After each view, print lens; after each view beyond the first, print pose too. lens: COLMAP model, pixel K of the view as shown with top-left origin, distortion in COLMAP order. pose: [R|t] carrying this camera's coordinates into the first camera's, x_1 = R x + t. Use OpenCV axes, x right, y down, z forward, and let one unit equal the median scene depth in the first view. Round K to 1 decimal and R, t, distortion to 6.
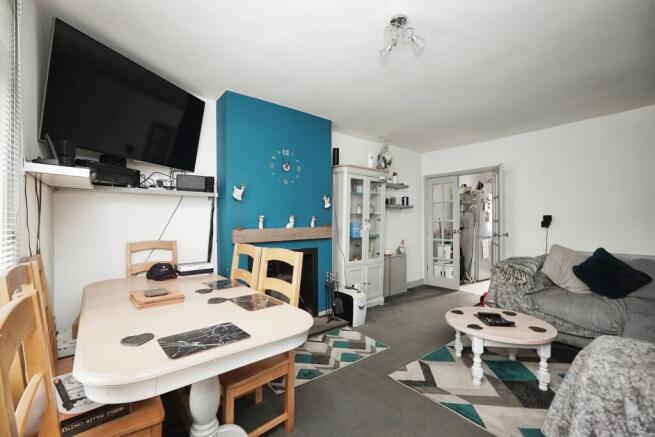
lens RADIAL K [[281.7, 0, 315.7], [0, 281.7, 211.7], [0, 0, 1]] dist [-0.005039, 0.003326]
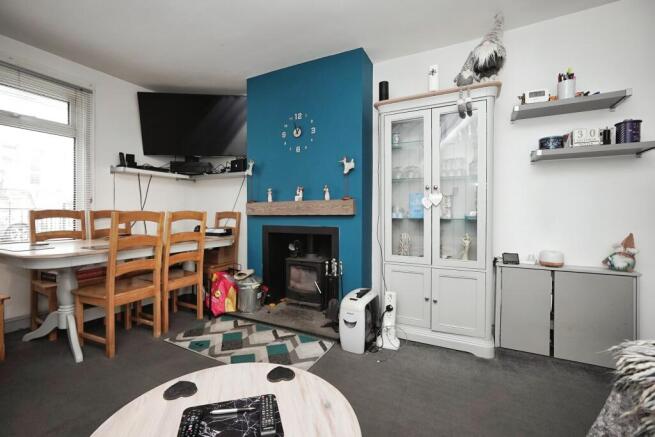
lens RADIAL K [[281.7, 0, 320.0], [0, 281.7, 209.0], [0, 0, 1]] dist [-0.005039, 0.003326]
pose [[0.418807, -0.007597, -0.908044, 0.789706], [0.021375, 0.999770, 0.001494, 0.088714], [0.907824, -0.020035, 0.418873, 0.752202]]
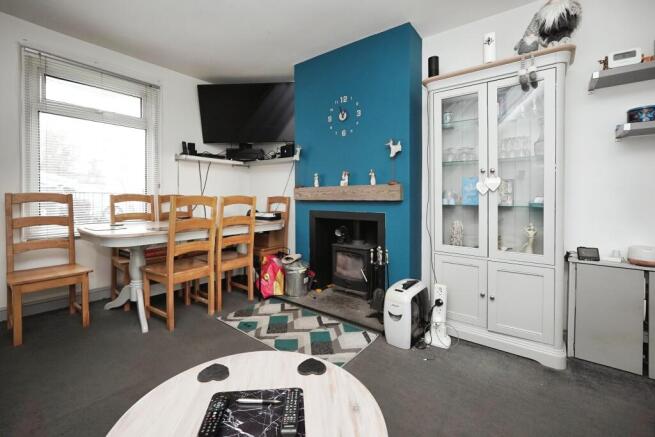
lens RADIAL K [[281.7, 0, 328.9], [0, 281.7, 194.0], [0, 0, 1]] dist [-0.005039, 0.003326]
pose [[0.263464, -0.004738, -0.964658, 0.780947], [0.019682, 0.999806, 0.000465, 0.086492], [0.964469, -0.019109, 0.263506, 0.787518]]
